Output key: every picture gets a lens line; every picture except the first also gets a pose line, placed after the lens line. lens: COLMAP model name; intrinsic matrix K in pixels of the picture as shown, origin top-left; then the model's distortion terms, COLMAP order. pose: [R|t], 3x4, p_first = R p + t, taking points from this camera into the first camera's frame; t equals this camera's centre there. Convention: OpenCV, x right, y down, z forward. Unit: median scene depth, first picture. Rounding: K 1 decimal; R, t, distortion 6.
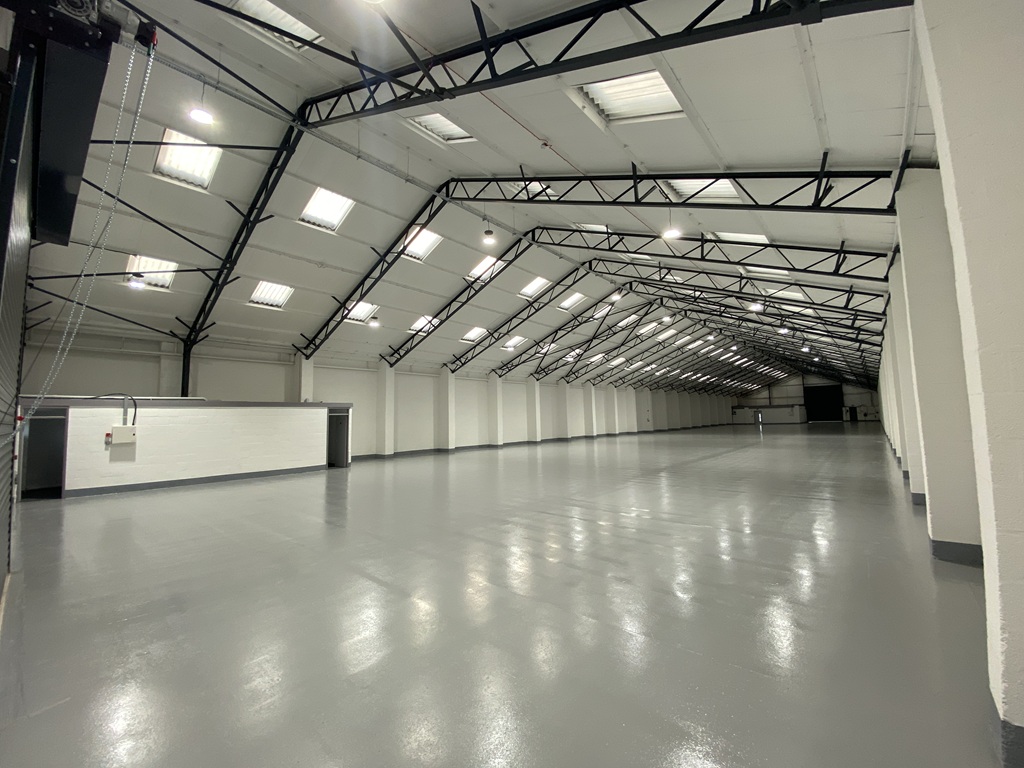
lens RADIAL K [[417.5, 0, 512.0], [0, 417.5, 384.0], [0, 0, 1]] dist [0.035367, -0.000013]
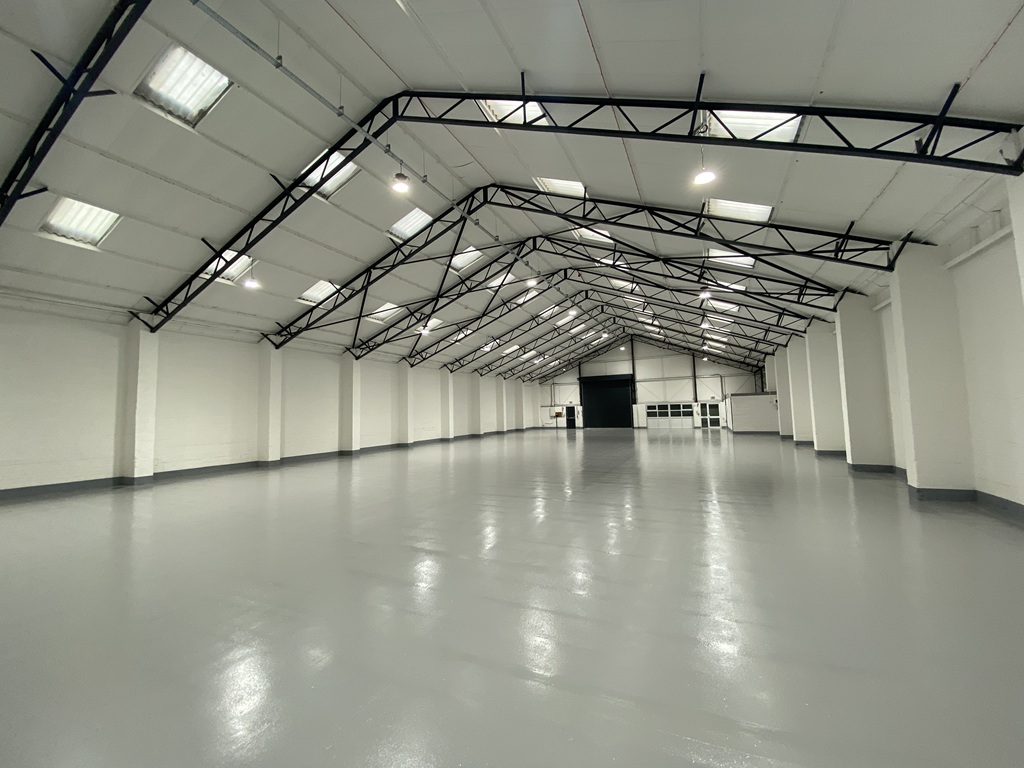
lens RADIAL K [[408.9, 0, 512.0], [0, 408.9, 384.0], [0, 0, 1]] dist [-0.002111, -0.007380]
pose [[0.955487, 0.015605, 0.294620, -0.104191], [-0.017592, 0.999837, 0.004096, 0.017035], [-0.294508, -0.009097, 0.955606, 0.156855]]
